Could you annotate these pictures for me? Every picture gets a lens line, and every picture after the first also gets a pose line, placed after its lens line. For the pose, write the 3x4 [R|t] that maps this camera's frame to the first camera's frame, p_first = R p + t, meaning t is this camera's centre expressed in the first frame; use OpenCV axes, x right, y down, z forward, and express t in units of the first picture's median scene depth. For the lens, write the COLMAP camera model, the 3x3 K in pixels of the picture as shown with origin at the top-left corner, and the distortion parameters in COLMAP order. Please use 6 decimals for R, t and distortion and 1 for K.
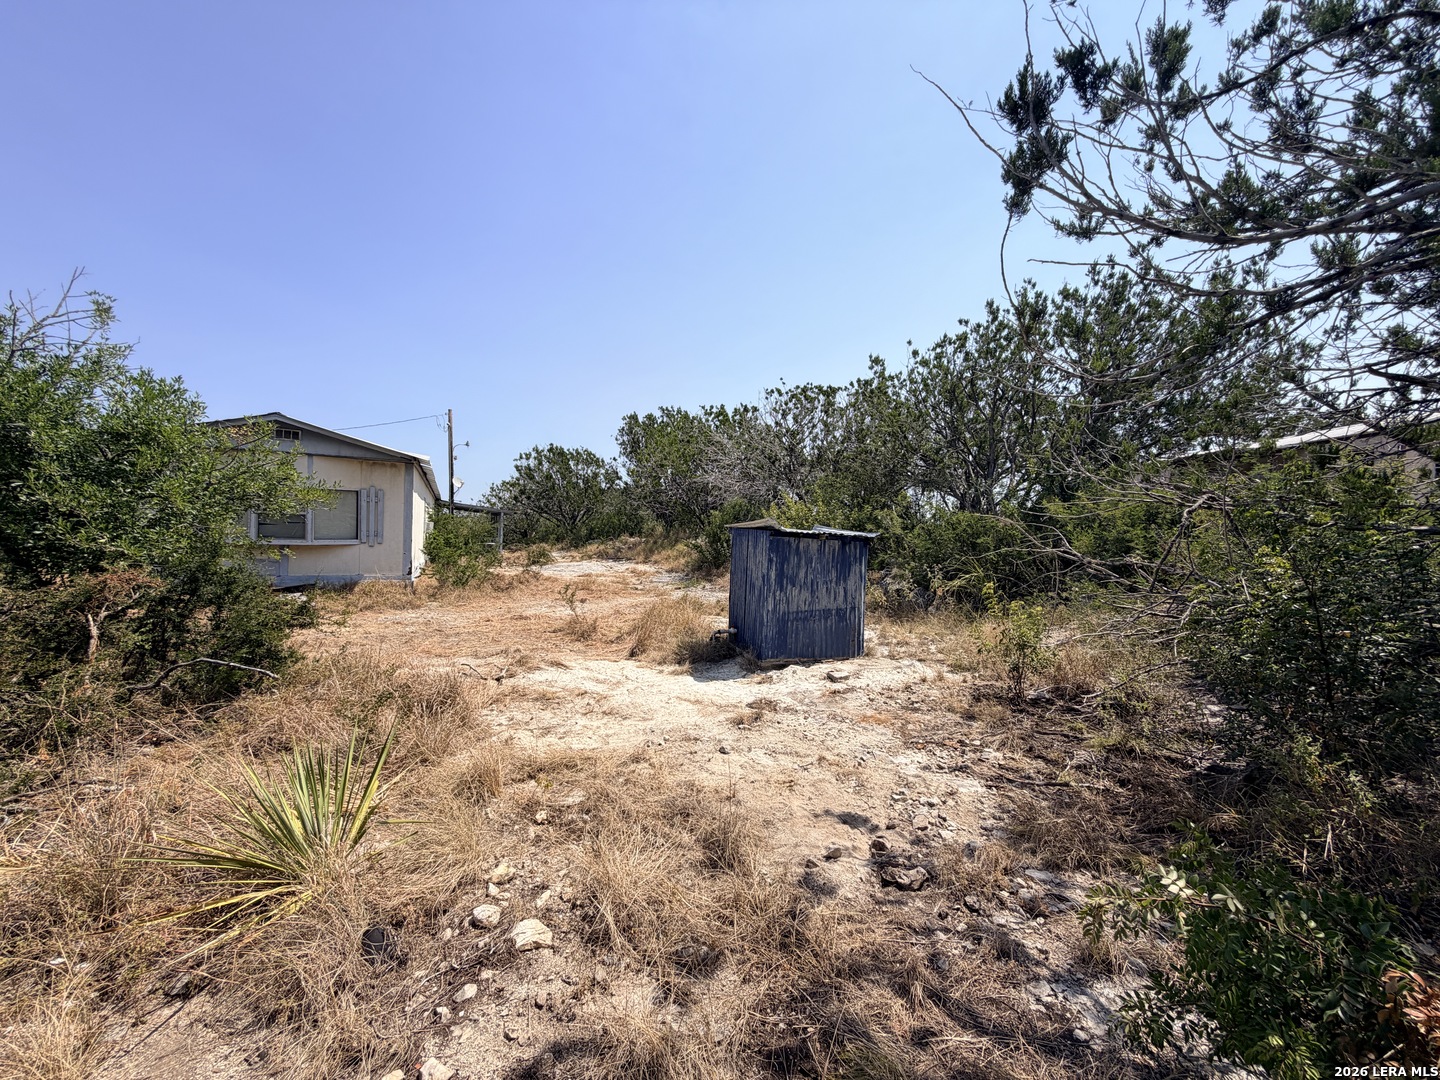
lens RADIAL K [[573.1, 0, 720.2], [0, 573.1, 541.4], [0, 0, 1]] dist [-0.001363, 0.000204]
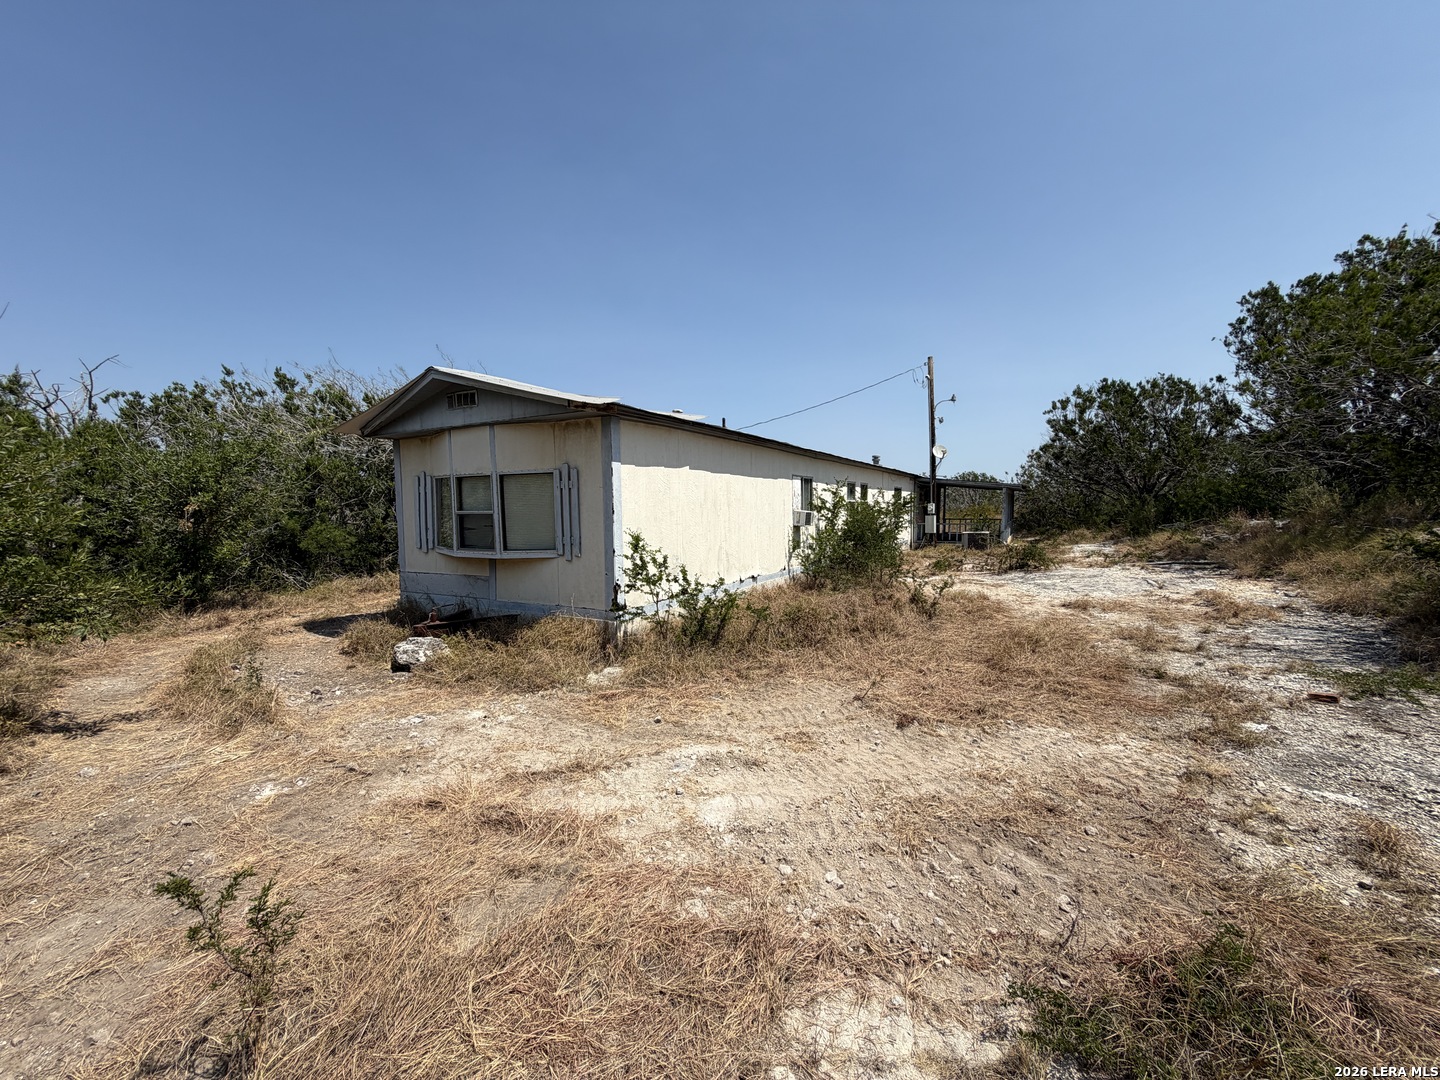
lens RADIAL K [[573.1, 0, 719.0], [0, 573.1, 544.8], [0, 0, 1]] dist [-0.001363, 0.000204]
pose [[0.574228, 0.015150, -0.818555, -0.004172], [0.019704, 0.999283, 0.032317, -0.008634], [0.818458, -0.034686, 0.573518, 0.266287]]
